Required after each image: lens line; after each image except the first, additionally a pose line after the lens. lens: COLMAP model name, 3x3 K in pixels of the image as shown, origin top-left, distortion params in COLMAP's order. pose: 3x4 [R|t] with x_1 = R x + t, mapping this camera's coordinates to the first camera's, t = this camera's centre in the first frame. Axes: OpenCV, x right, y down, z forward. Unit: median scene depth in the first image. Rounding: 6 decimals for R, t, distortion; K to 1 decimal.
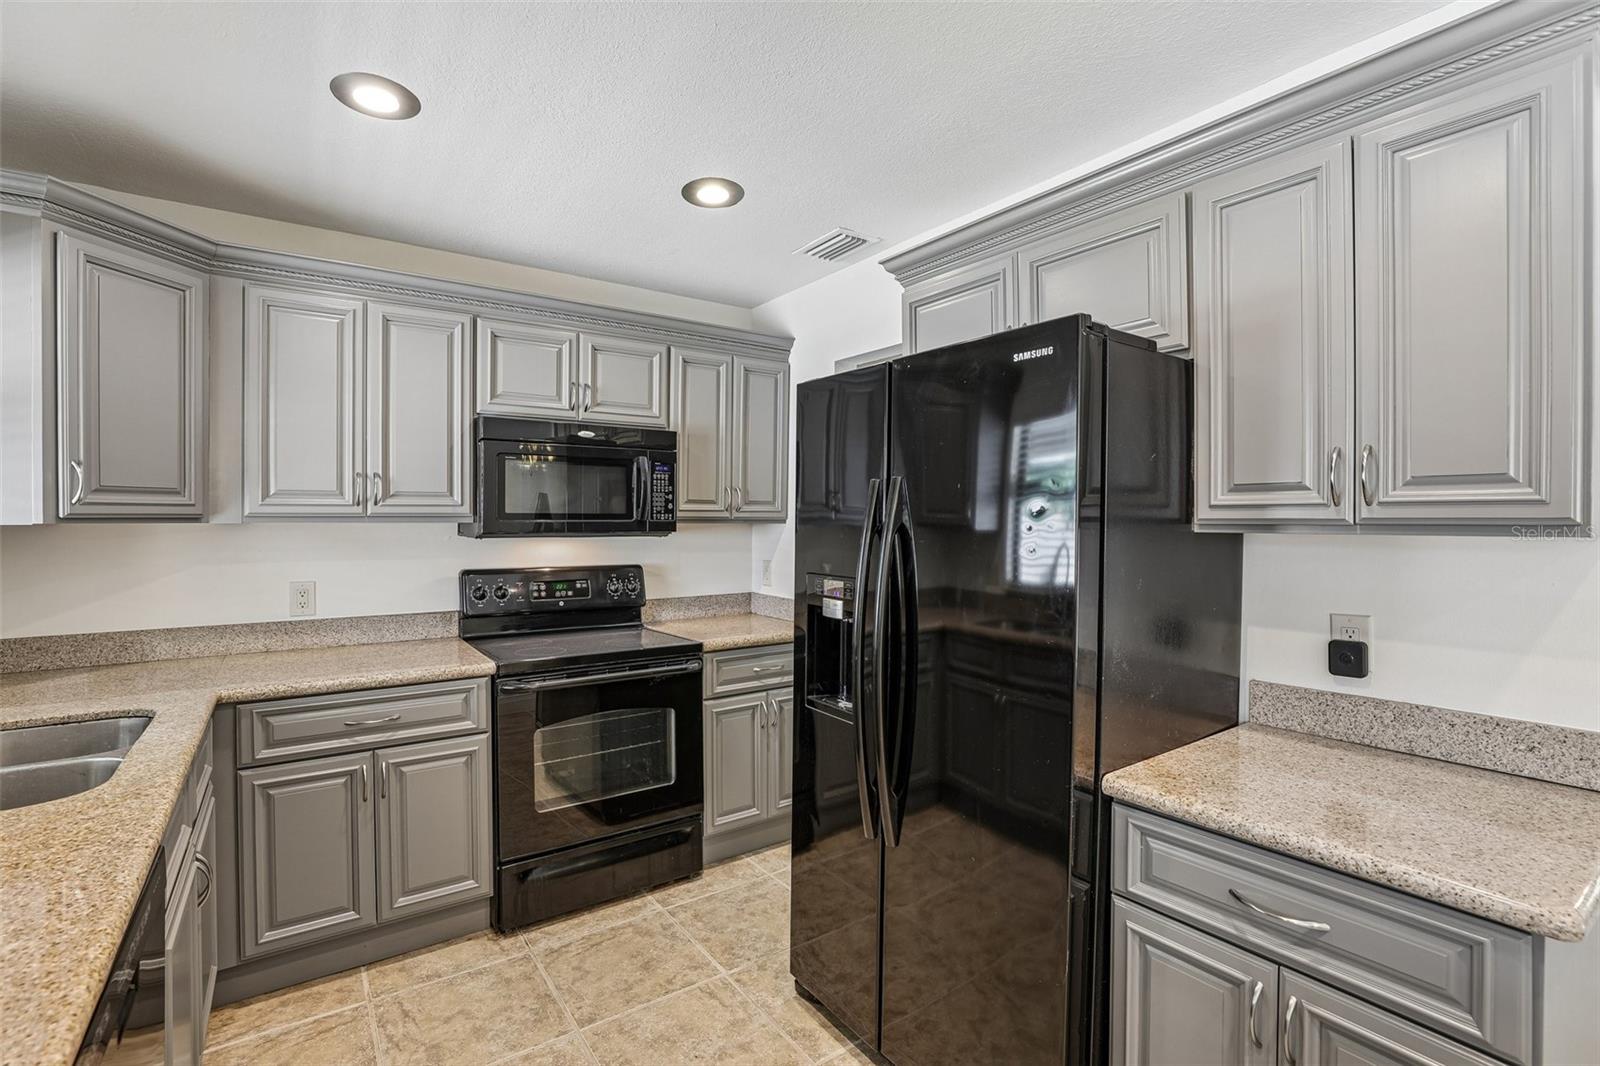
lens RADIAL K [[728.5, 0, 798.8], [0, 728.5, 524.9], [0, 0, 1]] dist [-0.049523, 0.015183]
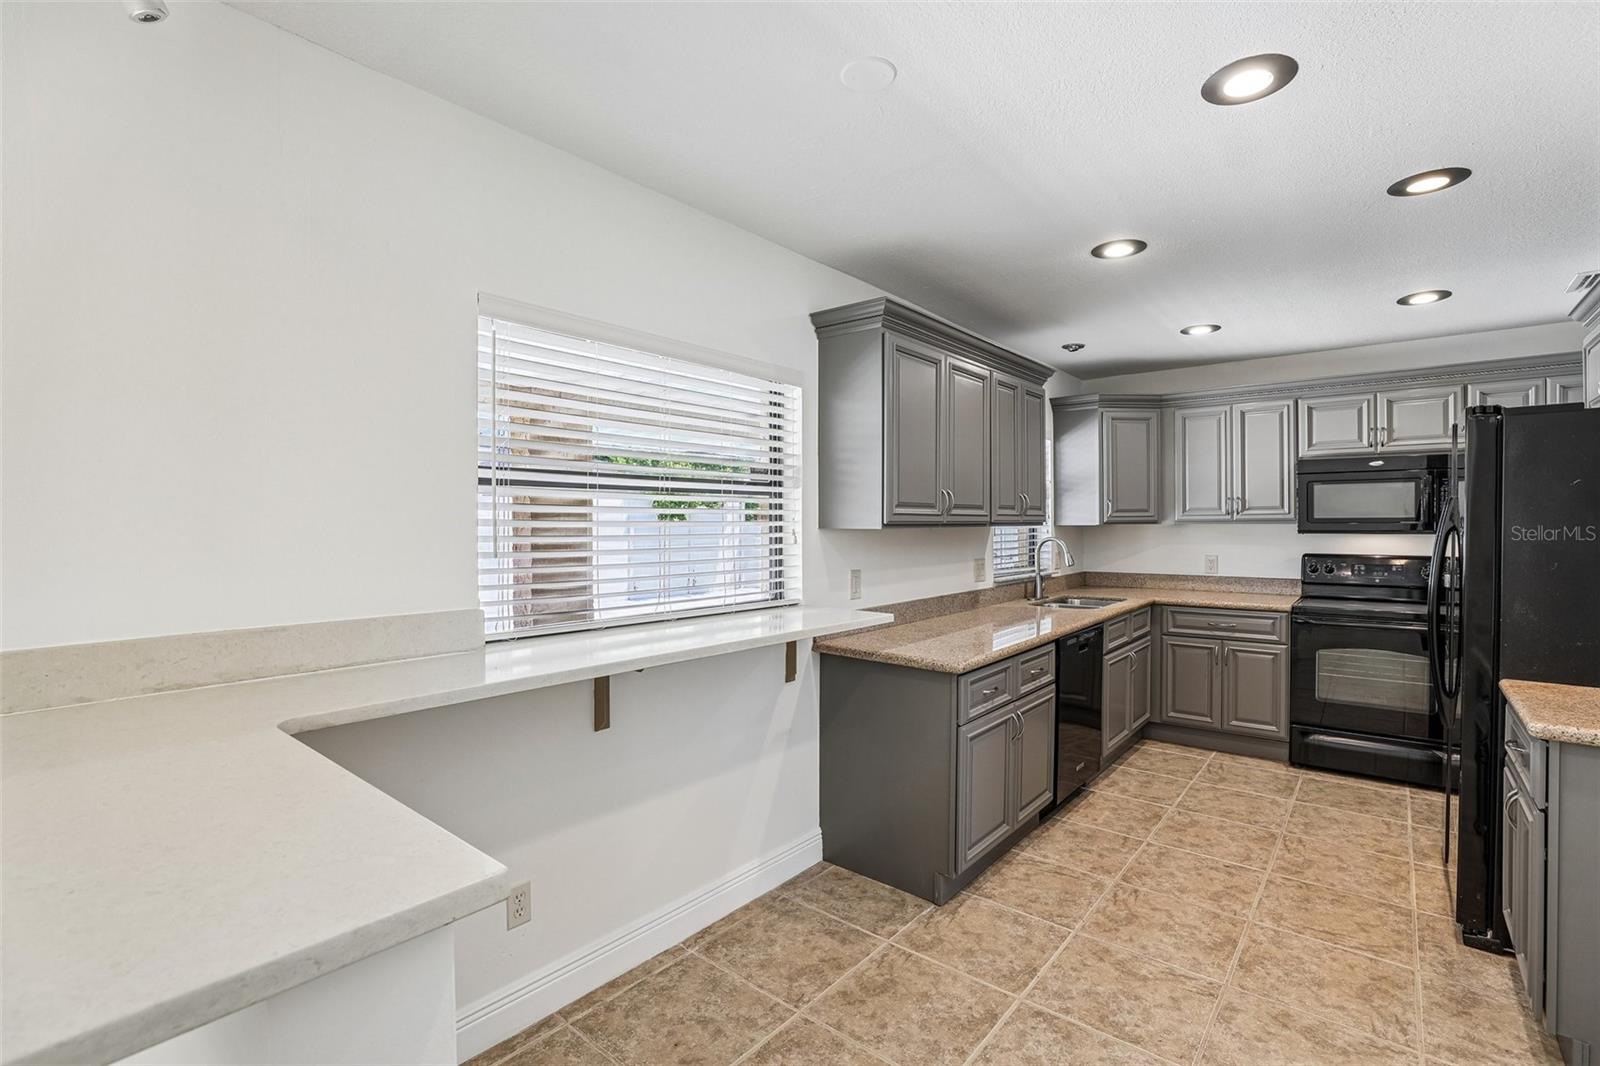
lens RADIAL K [[728.5, 0, 798.8], [0, 728.5, 524.9], [0, 0, 1]] dist [-0.049523, 0.015183]
pose [[0.255119, 0.003189, -0.966904, 0.928112], [0.001694, 0.999992, 0.003745, -0.010181], [0.966908, -0.002593, 0.255112, -0.576474]]
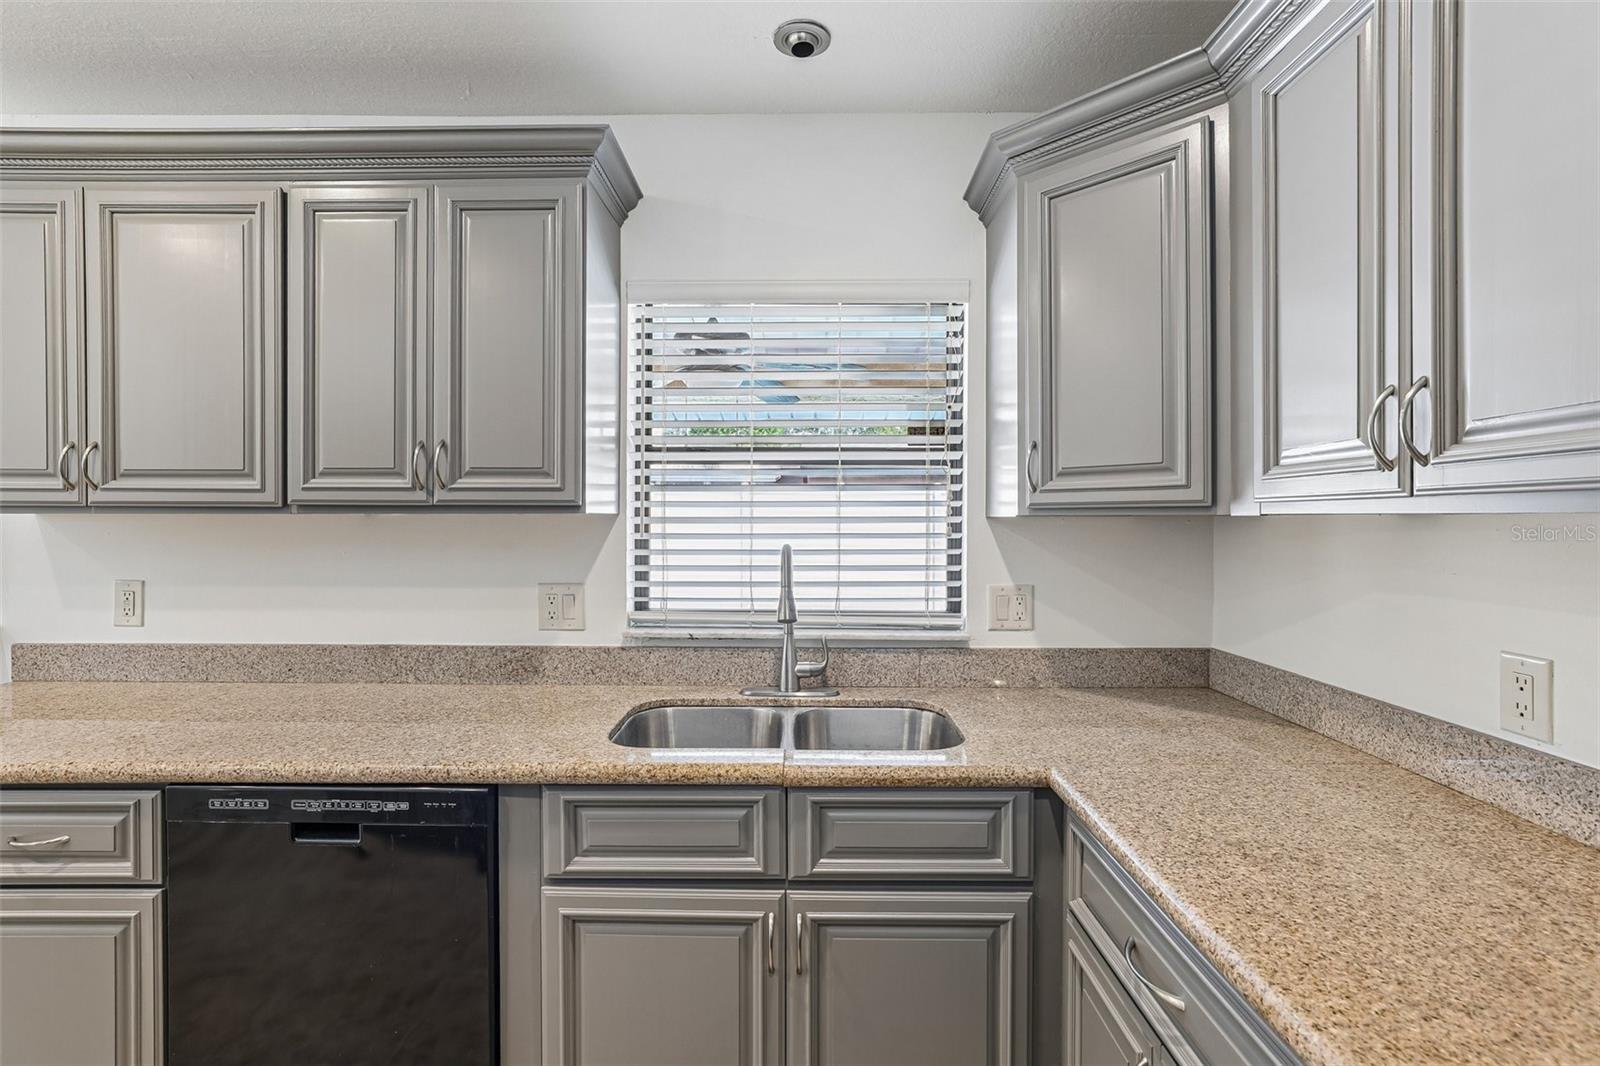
lens RADIAL K [[744.2, 0, 798.5], [0, 744.2, 523.2], [0, 0, 1]] dist [-0.018485, 0.010147]
pose [[-0.588083, 0.005539, -0.808782, -0.100418], [-0.004593, 0.999938, 0.010188, -0.000736], [0.808787, 0.009706, -0.588021, 0.990582]]
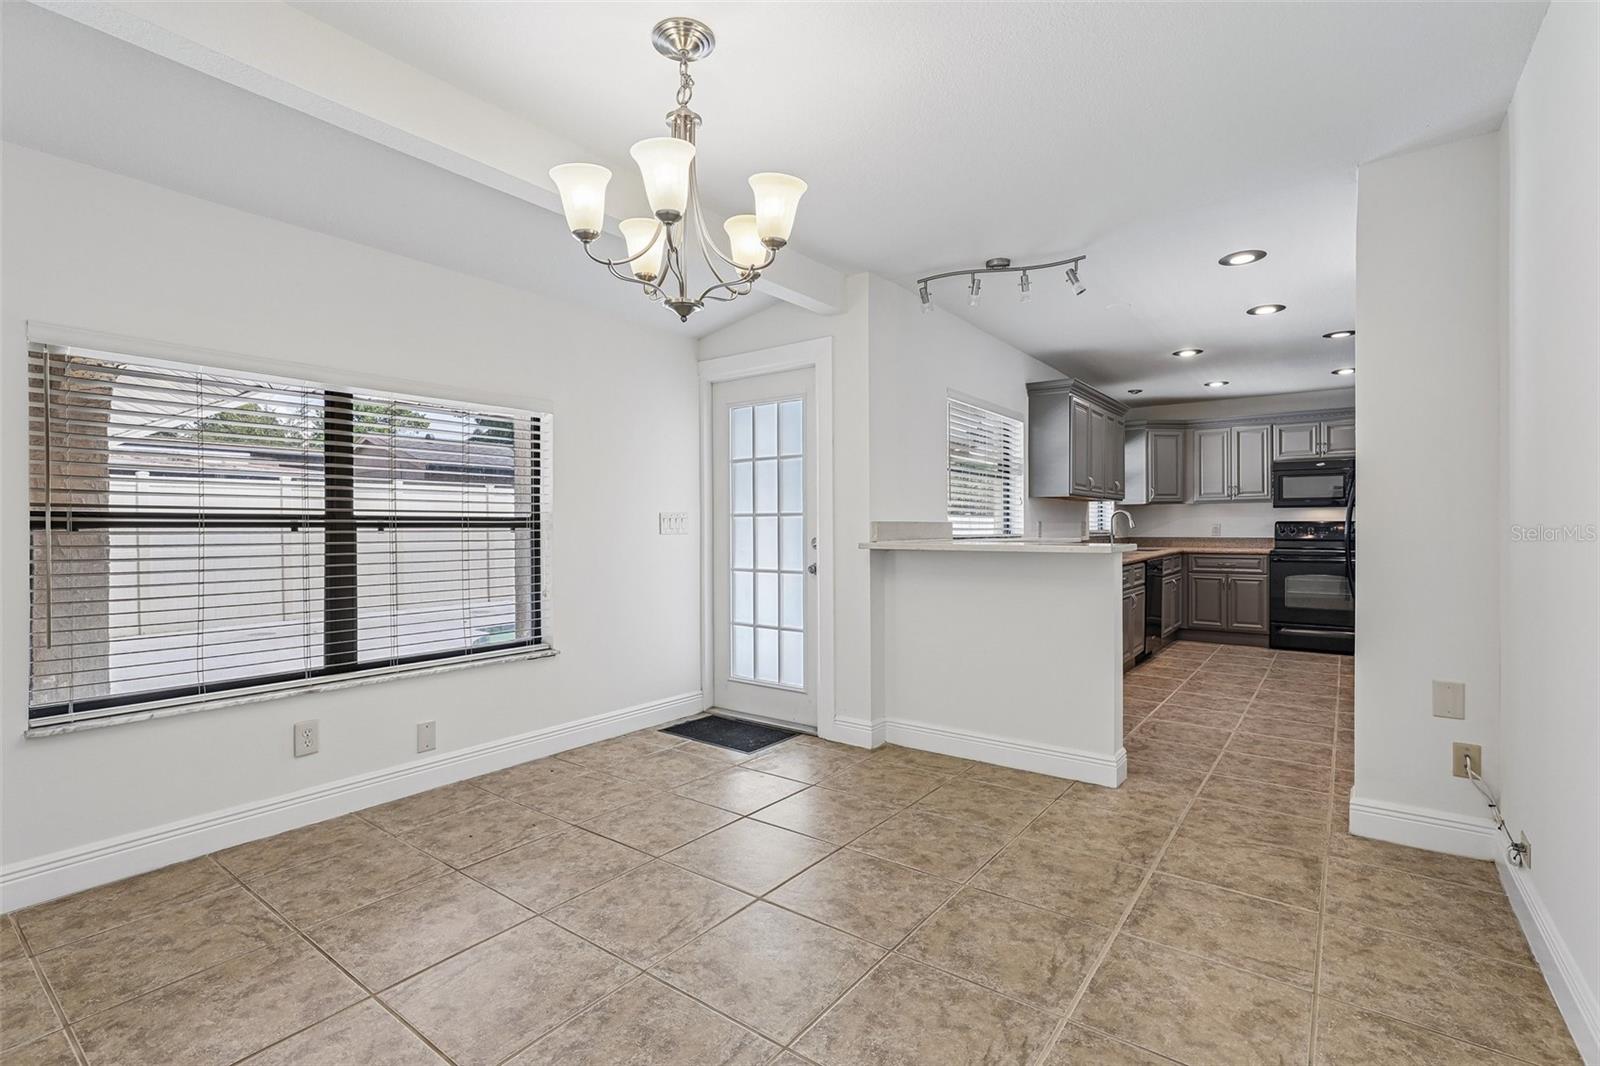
lens RADIAL K [[744.2, 0, 798.5], [0, 744.2, 523.2], [0, 0, 1]] dist [-0.018485, 0.010147]
pose [[0.307063, -0.004176, -0.951680, 1.784224], [-0.001962, 0.999985, -0.005021, 0.101797], [0.951687, 0.003409, 0.307051, -1.665884]]
